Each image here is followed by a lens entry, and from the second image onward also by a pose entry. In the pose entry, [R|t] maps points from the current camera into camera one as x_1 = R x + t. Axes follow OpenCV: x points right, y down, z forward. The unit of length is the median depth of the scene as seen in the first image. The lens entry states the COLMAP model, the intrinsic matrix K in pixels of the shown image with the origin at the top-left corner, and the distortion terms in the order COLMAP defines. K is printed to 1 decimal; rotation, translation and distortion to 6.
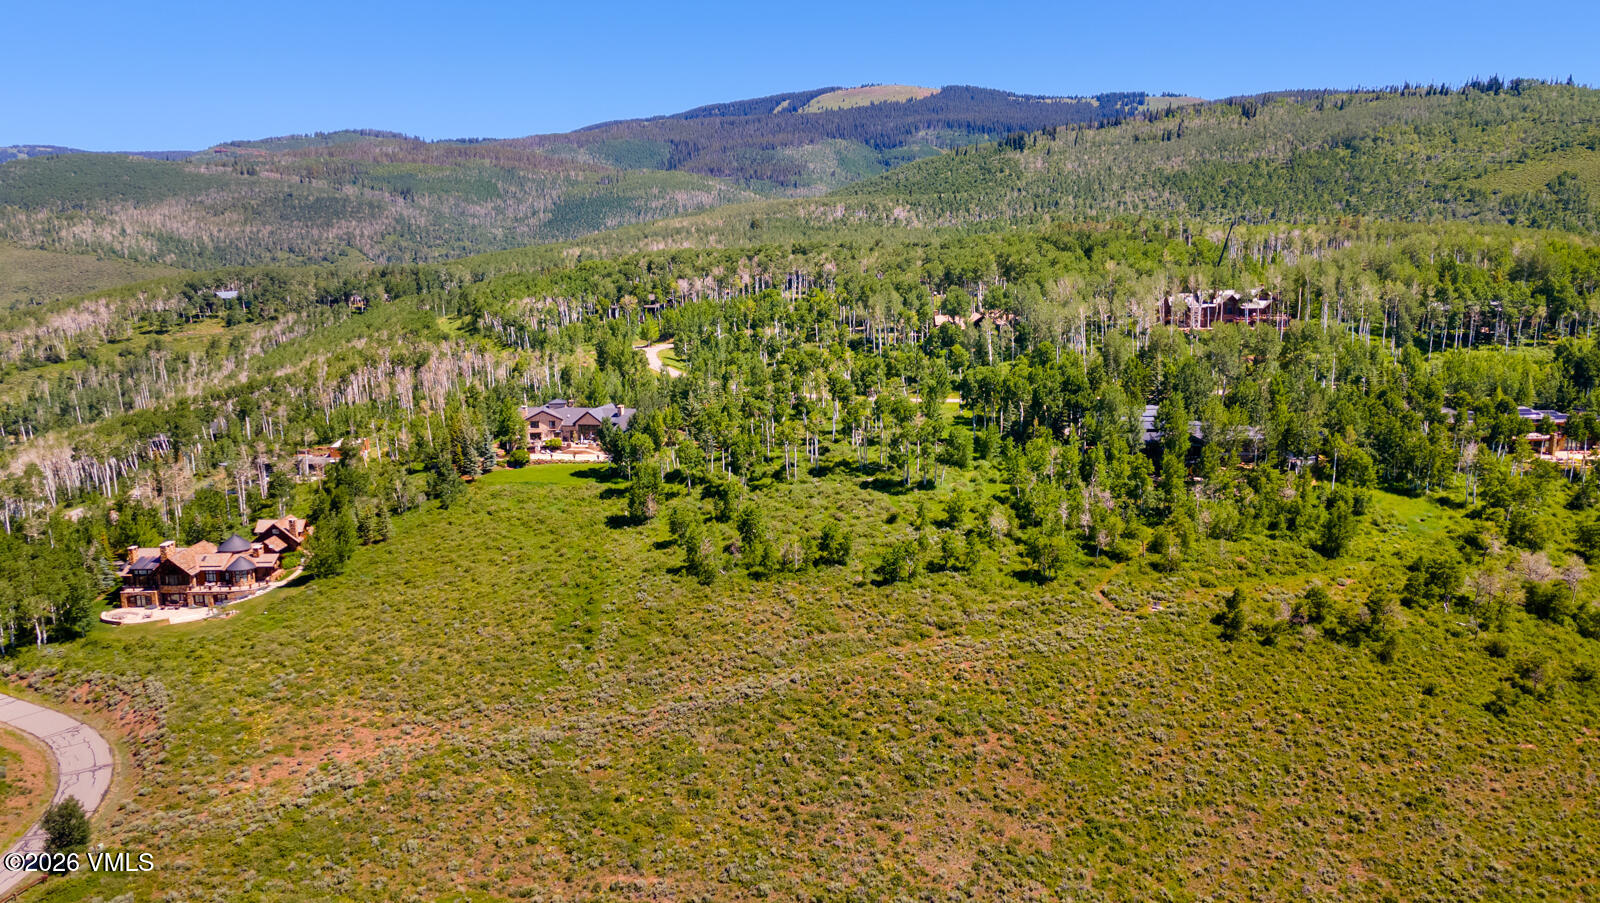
lens RADIAL K [[1196.3, 0, 800.0], [0, 1196.3, 451.5], [0, 0, 1]] dist [0.034754, 0.001271]
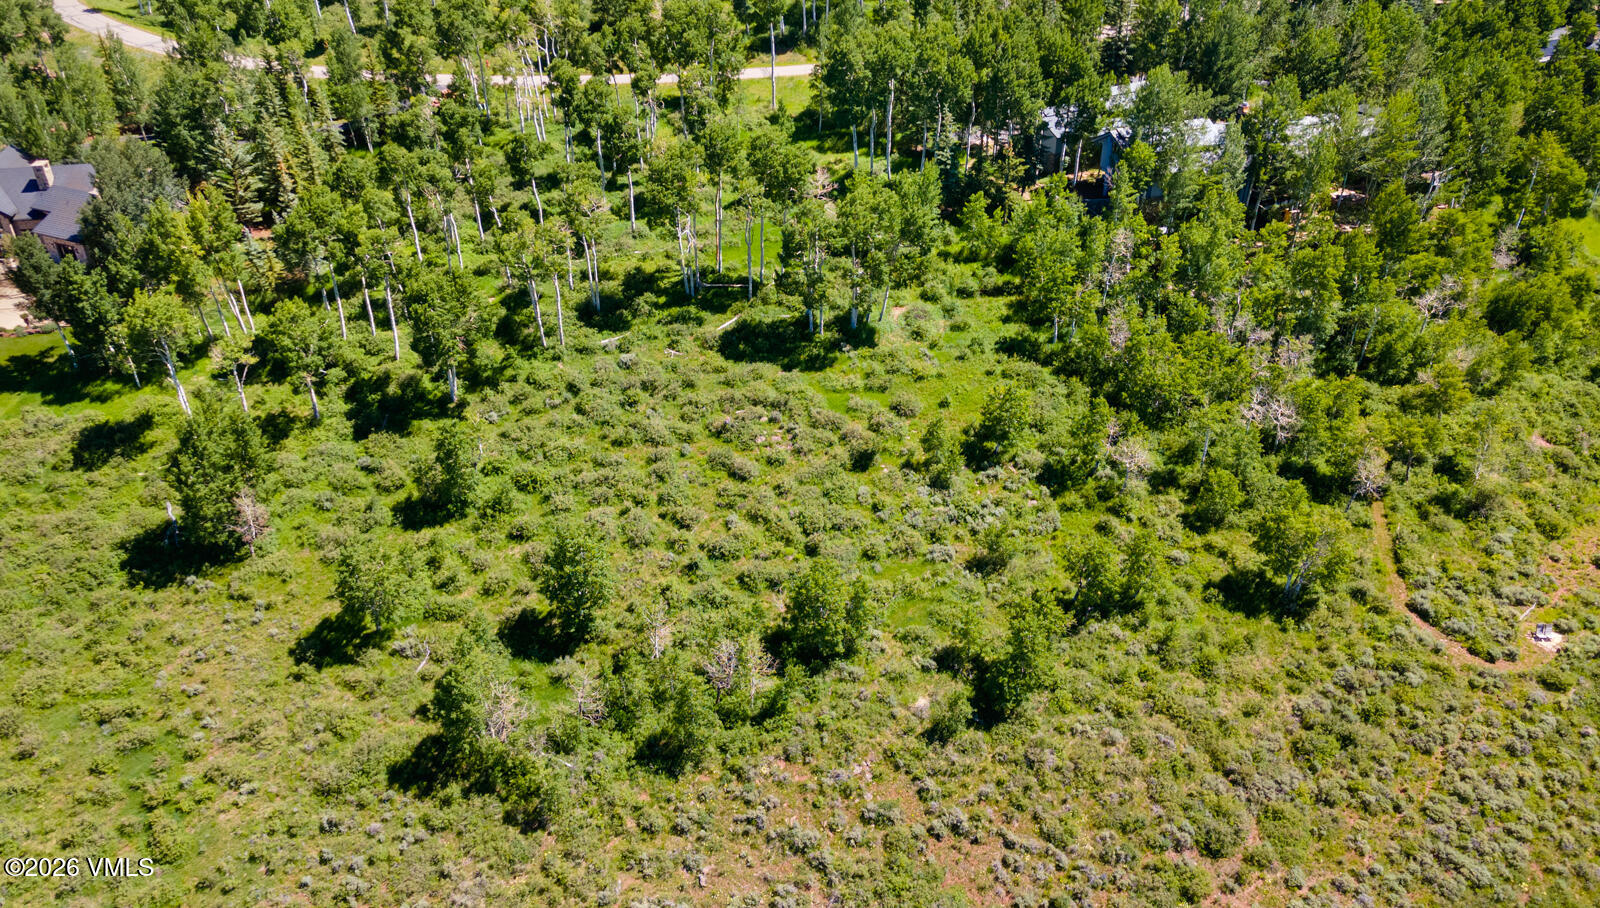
lens RADIAL K [[1196.3, 0, 800.0], [0, 1196.3, 454.0], [0, 0, 1]] dist [0.034754, 0.001271]
pose [[0.910217, -0.204931, 0.359873, -0.132343], [0.061093, 0.925919, 0.372748, -0.143273], [-0.409601, -0.317296, 0.855307, 0.802249]]
